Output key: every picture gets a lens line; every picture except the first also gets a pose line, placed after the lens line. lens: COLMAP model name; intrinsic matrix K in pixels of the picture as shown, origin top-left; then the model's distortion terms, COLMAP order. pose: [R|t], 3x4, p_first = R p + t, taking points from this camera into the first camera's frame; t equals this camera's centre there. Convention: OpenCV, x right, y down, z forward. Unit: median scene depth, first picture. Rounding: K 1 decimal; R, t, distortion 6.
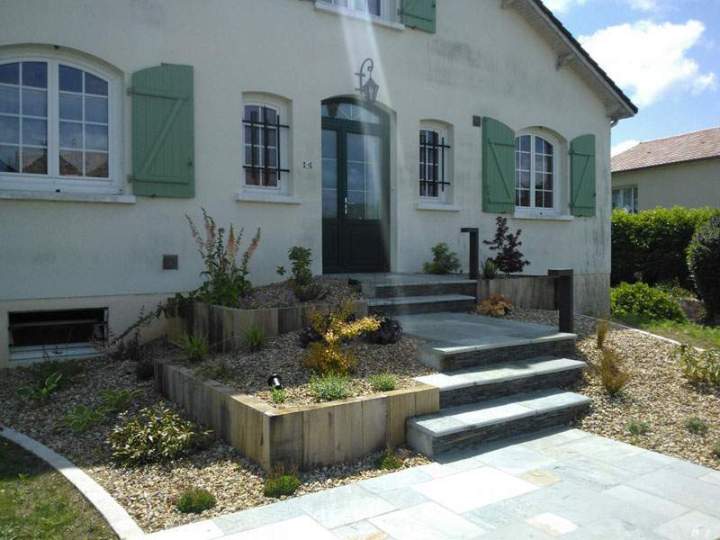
lens RADIAL K [[617.4, 0, 356.8], [0, 617.4, 266.5], [0, 0, 1]] dist [0.081494, -0.235517]
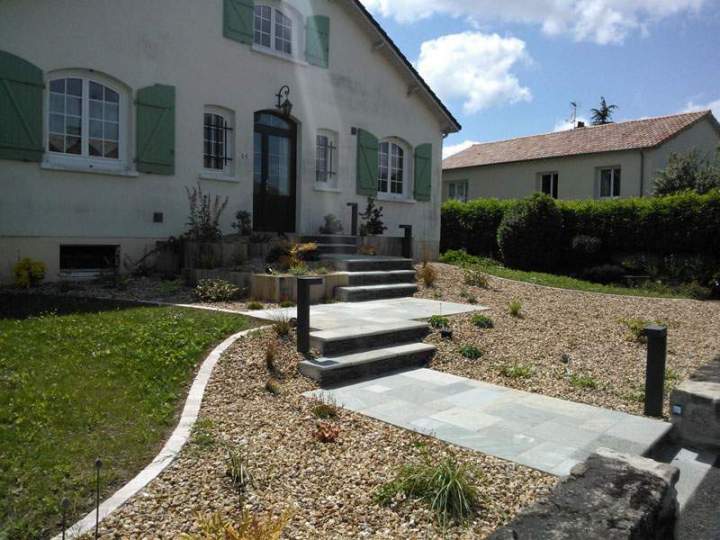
lens RADIAL K [[617.4, 0, 356.8], [0, 617.4, 266.5], [0, 0, 1]] dist [0.081494, -0.235517]
pose [[0.972500, 0.015910, 0.232360, -0.152140], [-0.021669, 0.999517, 0.022254, 0.057368], [-0.231893, -0.026677, 0.972375, -0.482951]]
